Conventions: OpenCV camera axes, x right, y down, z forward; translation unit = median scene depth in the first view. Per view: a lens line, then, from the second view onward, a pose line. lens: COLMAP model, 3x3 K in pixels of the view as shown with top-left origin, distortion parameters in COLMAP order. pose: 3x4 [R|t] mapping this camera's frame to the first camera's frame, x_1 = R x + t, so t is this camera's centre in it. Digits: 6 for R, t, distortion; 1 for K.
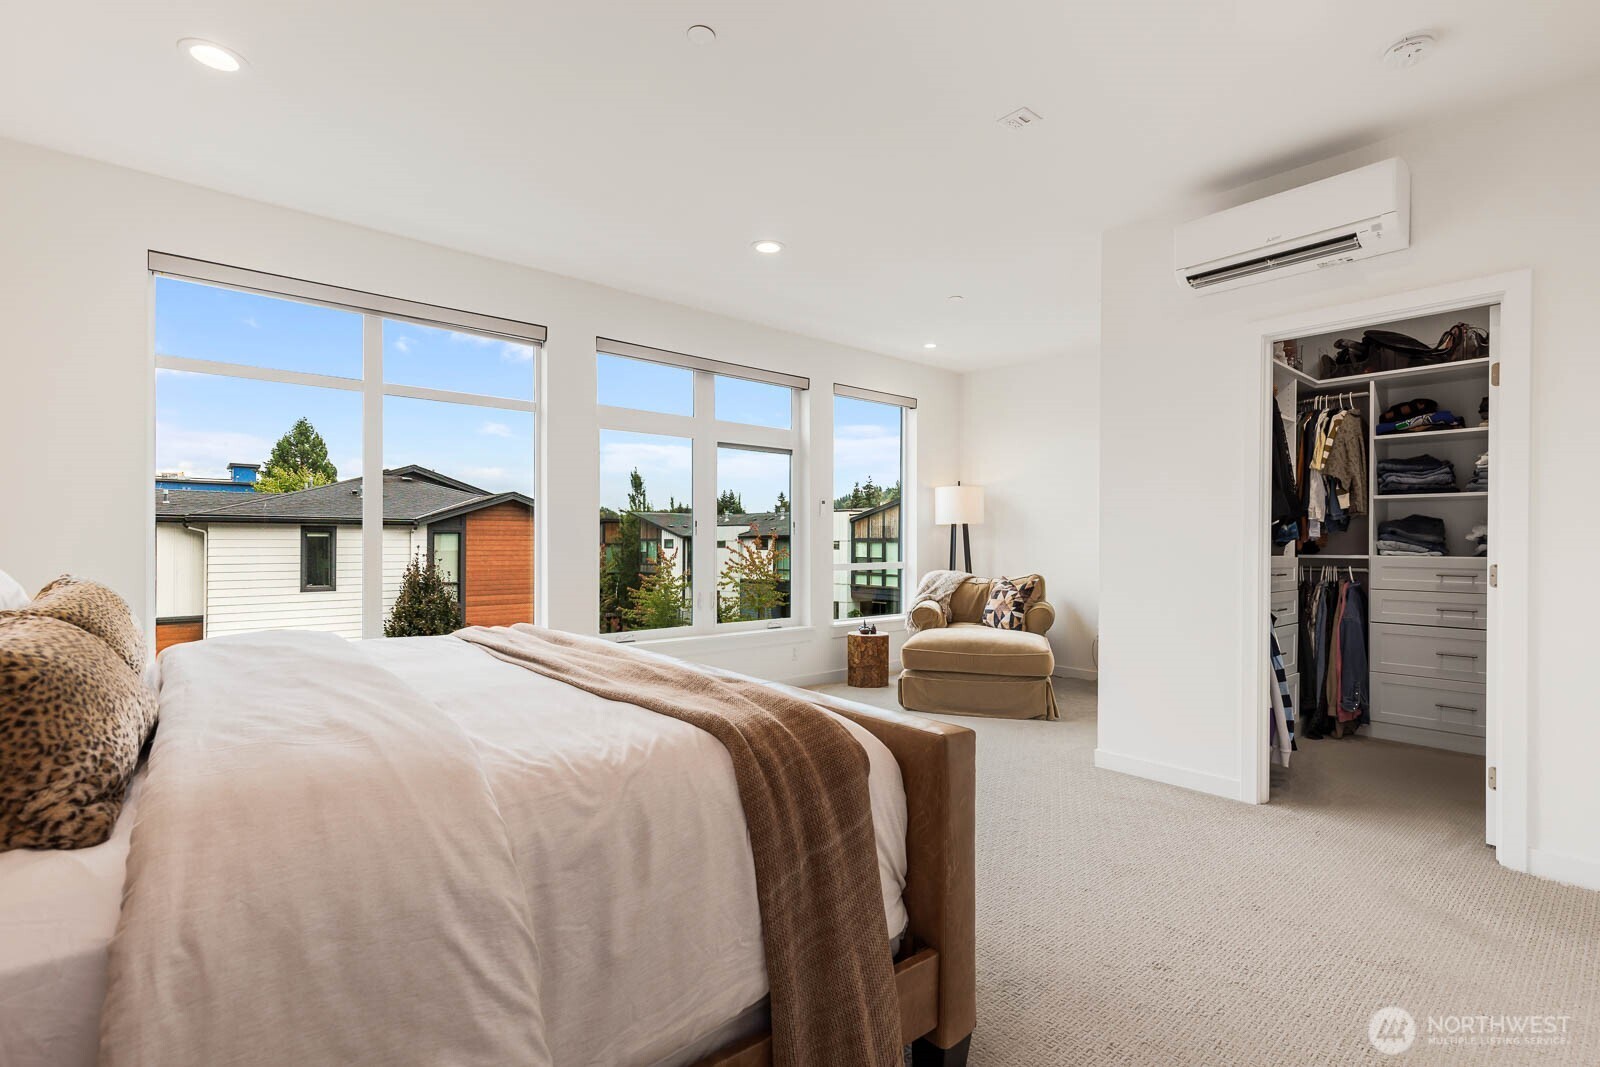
lens RADIAL K [[733.7, 0, 807.2], [0, 733.7, 534.6], [0, 0, 1]] dist [0.012072, -0.000920]
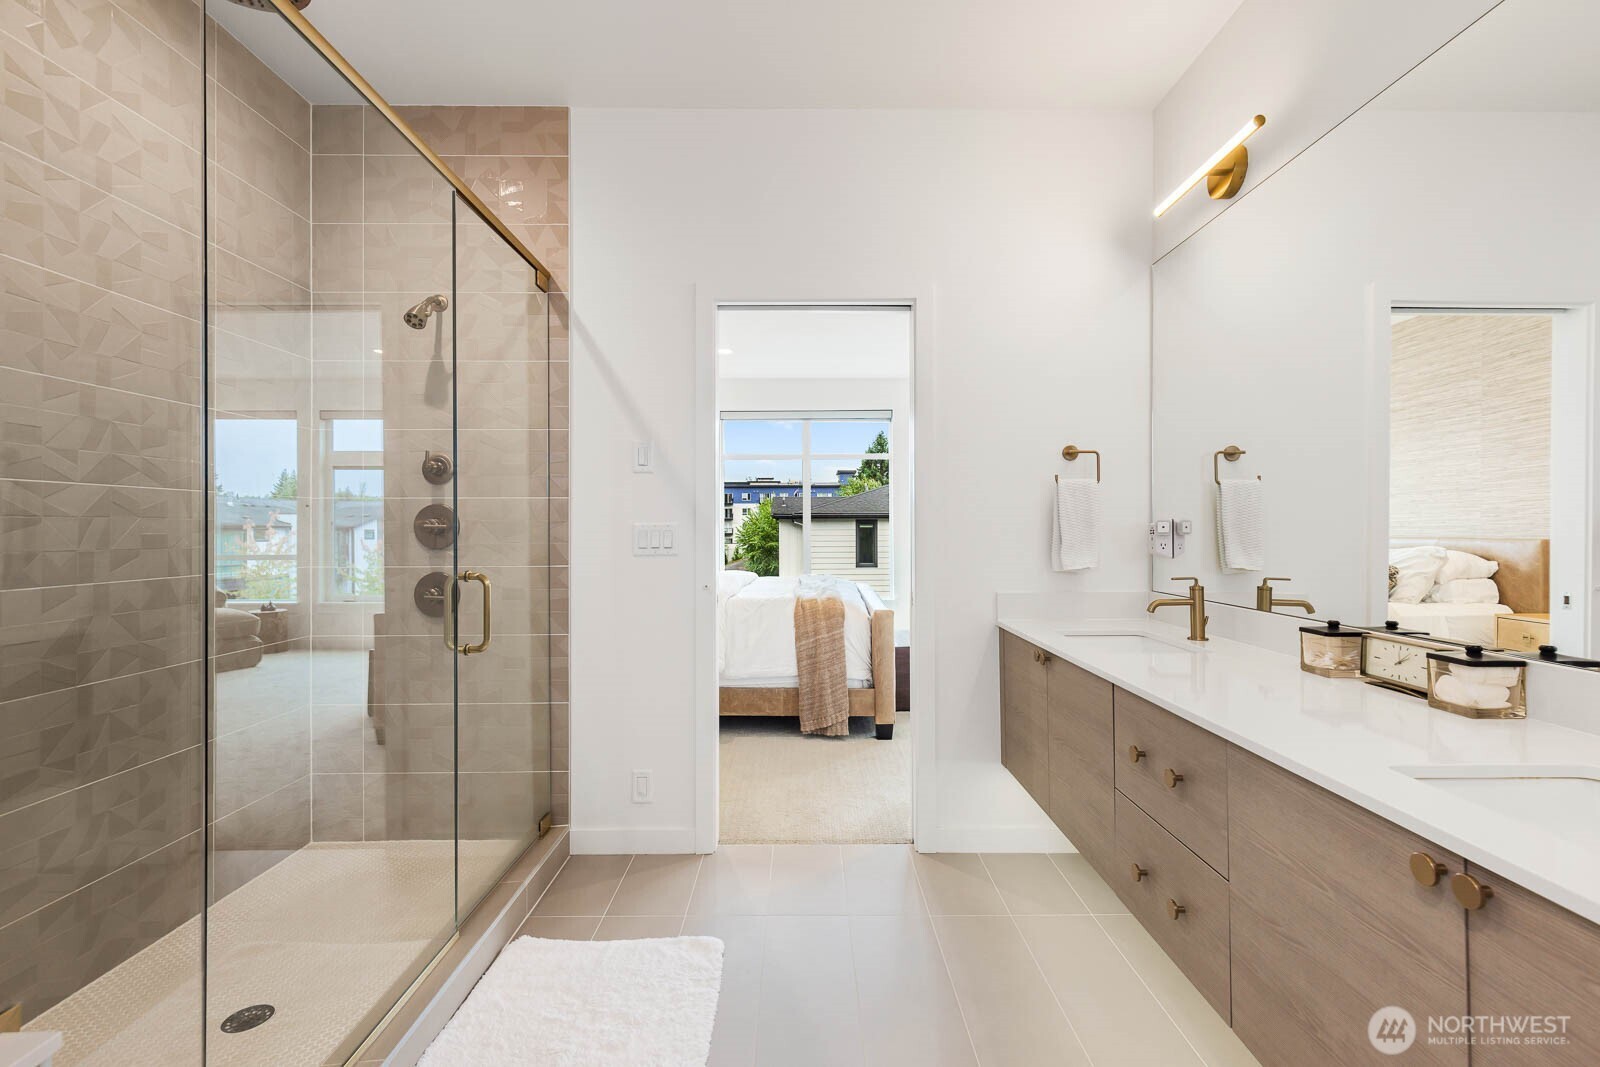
lens RADIAL K [[733.7, 0, 801.8], [0, 733.7, 527.9], [0, 0, 1]] dist [0.012072, -0.000920]
pose [[0.750157, -0.006951, -0.661223, 0.150745], [0.013421, 0.999899, 0.004715, -0.004522], [0.661123, -0.012411, 0.750175, -0.103787]]
